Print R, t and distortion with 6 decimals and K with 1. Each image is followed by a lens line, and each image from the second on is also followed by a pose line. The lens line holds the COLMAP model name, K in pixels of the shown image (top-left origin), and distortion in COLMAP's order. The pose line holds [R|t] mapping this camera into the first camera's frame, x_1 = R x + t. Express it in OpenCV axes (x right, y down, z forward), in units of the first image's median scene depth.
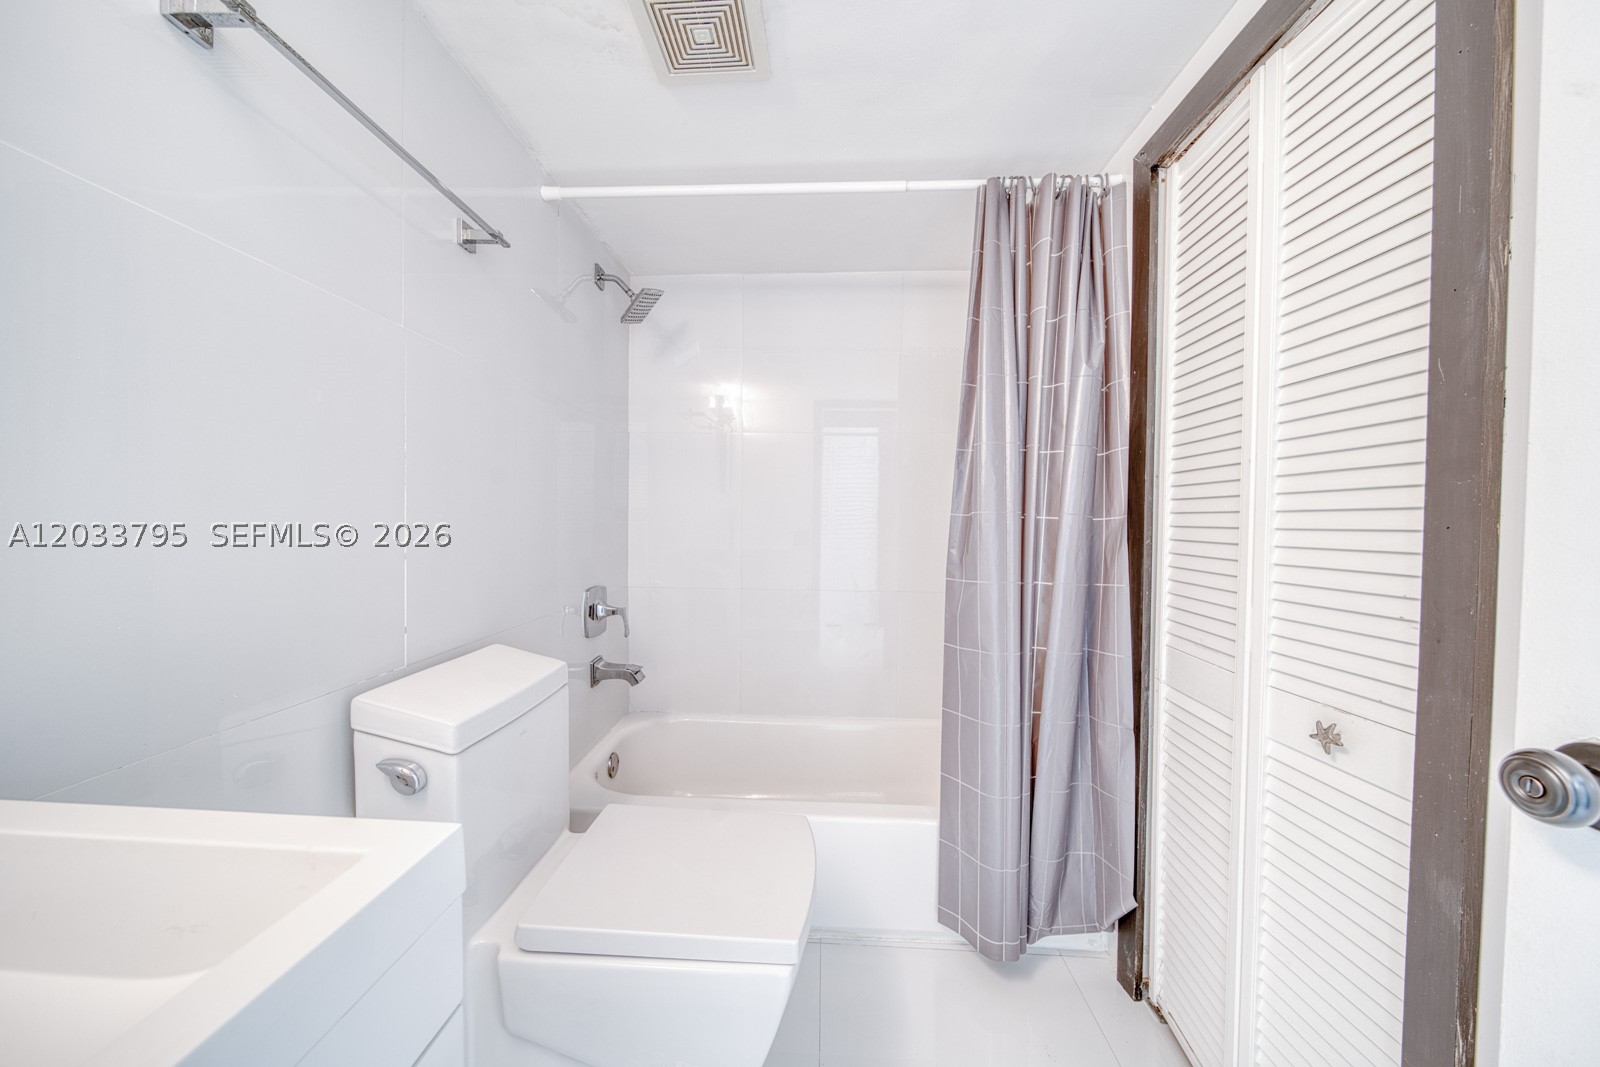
lens RADIAL K [[609.6, 0, 794.7], [0, 609.6, 538.1], [0, 0, 1]] dist [0.009764, -0.000389]
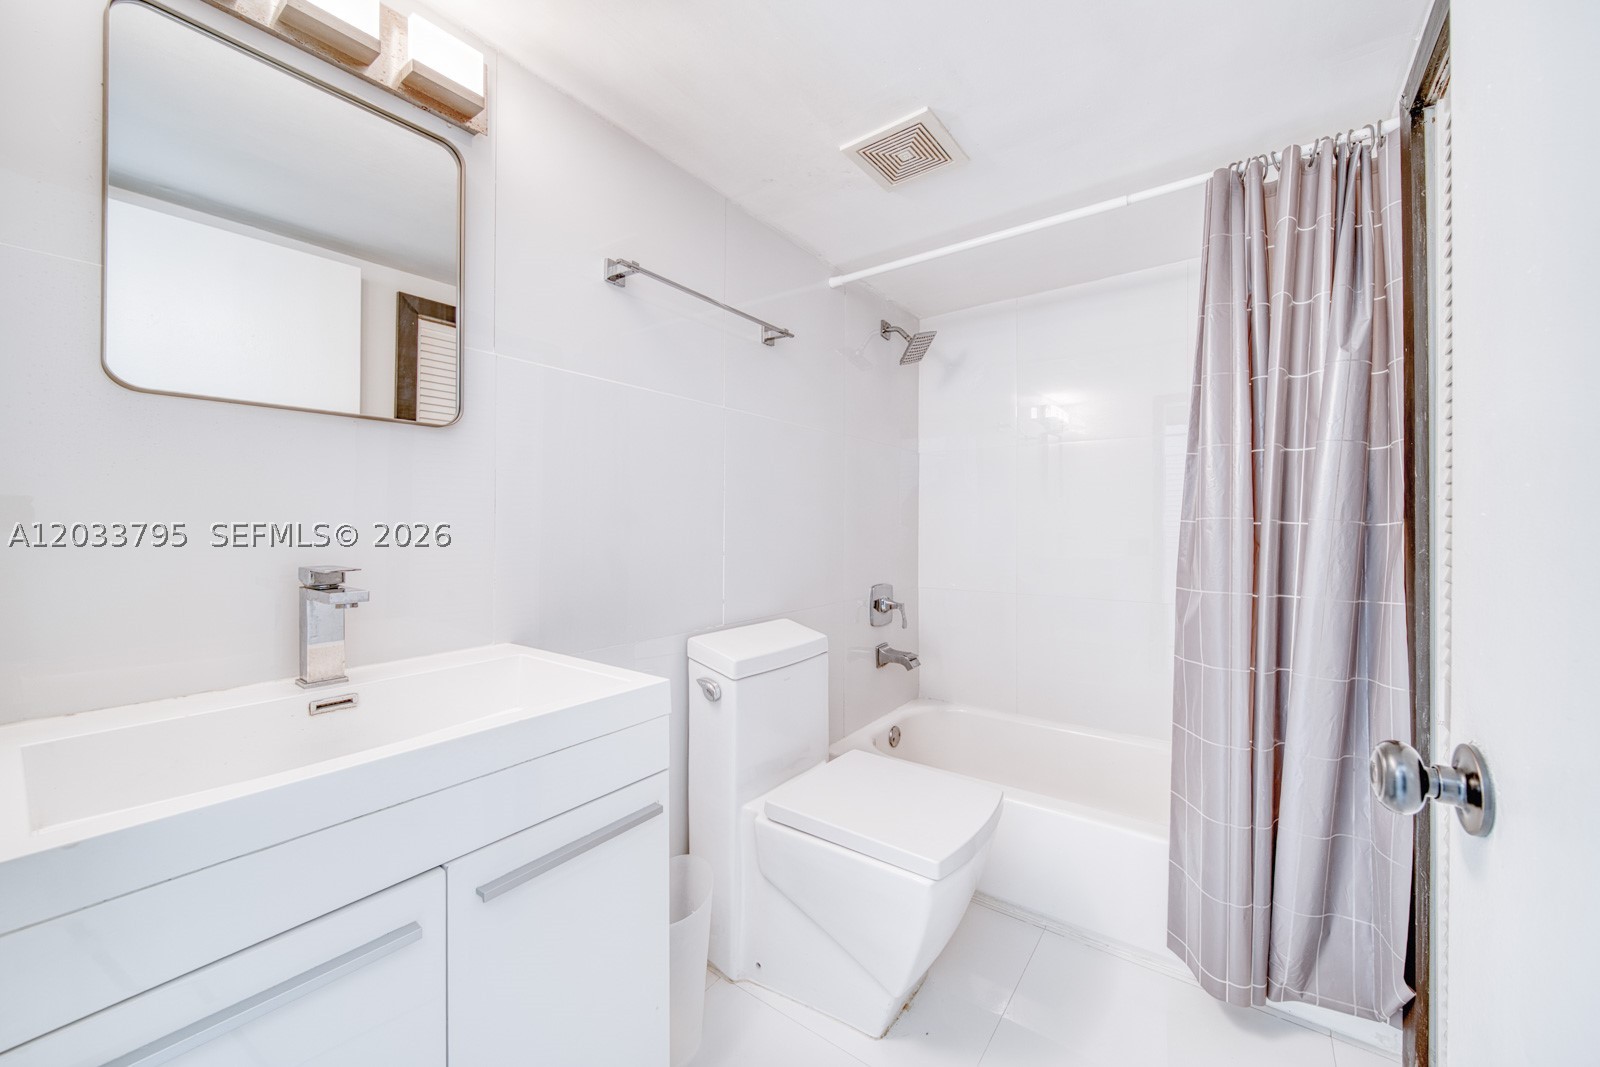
lens RADIAL K [[609.6, 0, 798.3], [0, 609.6, 529.8], [0, 0, 1]] dist [0.009764, -0.000389]
pose [[0.833573, -0.005633, -0.552380, 0.297697], [-0.010780, 0.999592, -0.026460, 0.007183], [0.552304, 0.028011, 0.833172, -0.144642]]
